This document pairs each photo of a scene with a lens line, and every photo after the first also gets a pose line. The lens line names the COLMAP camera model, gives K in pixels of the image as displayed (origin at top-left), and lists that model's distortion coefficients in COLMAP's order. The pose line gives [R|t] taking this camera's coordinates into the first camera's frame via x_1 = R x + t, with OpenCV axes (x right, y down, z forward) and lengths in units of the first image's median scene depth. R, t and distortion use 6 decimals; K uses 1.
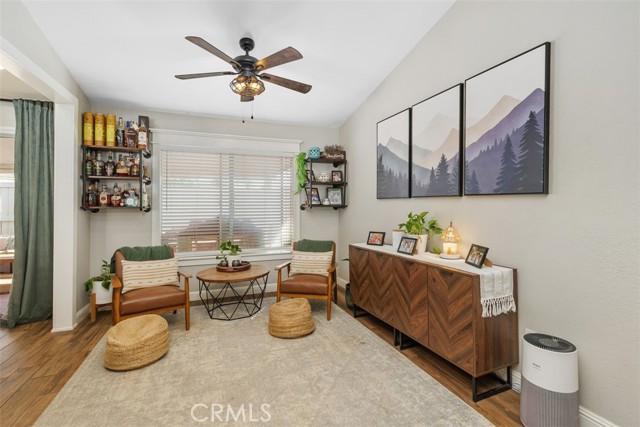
lens RADIAL K [[292.9, 0, 320.3], [0, 292.9, 202.4], [0, 0, 1]] dist [0.001293, 0.000115]
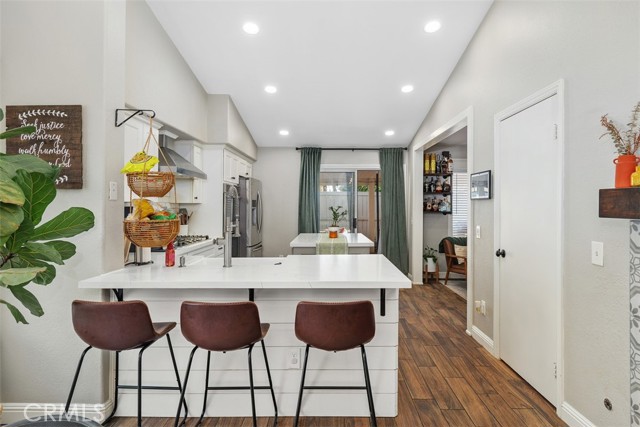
lens RADIAL K [[352.1, 0, 322.3], [0, 352.1, 202.8], [0, 0, 1]] dist [-0.001989, -0.000291]
pose [[0.925112, 0.002441, -0.379686, -0.568530], [-0.003687, 0.999990, -0.002554, -0.025888], [0.379676, 0.003763, 0.925112, -1.018060]]
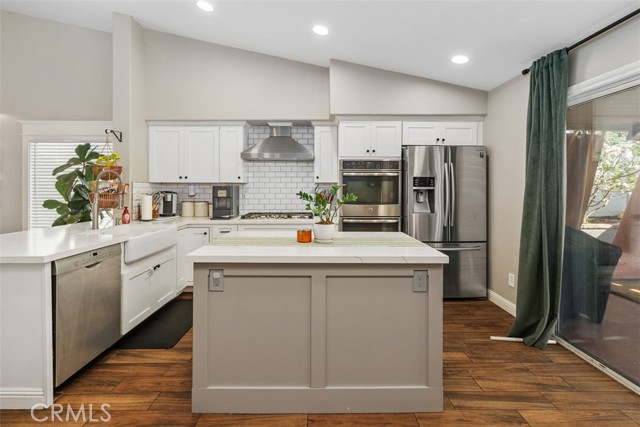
lens RADIAL K [[294.3, 0, 320.9], [0, 294.3, 186.3], [0, 0, 1]] dist [-0.000465, -0.000331]
pose [[-0.355382, 0.002559, -0.934718, -0.459811], [0.006013, 0.999982, 0.000452, -0.012457], [0.934702, -0.005460, -0.355391, 0.548669]]
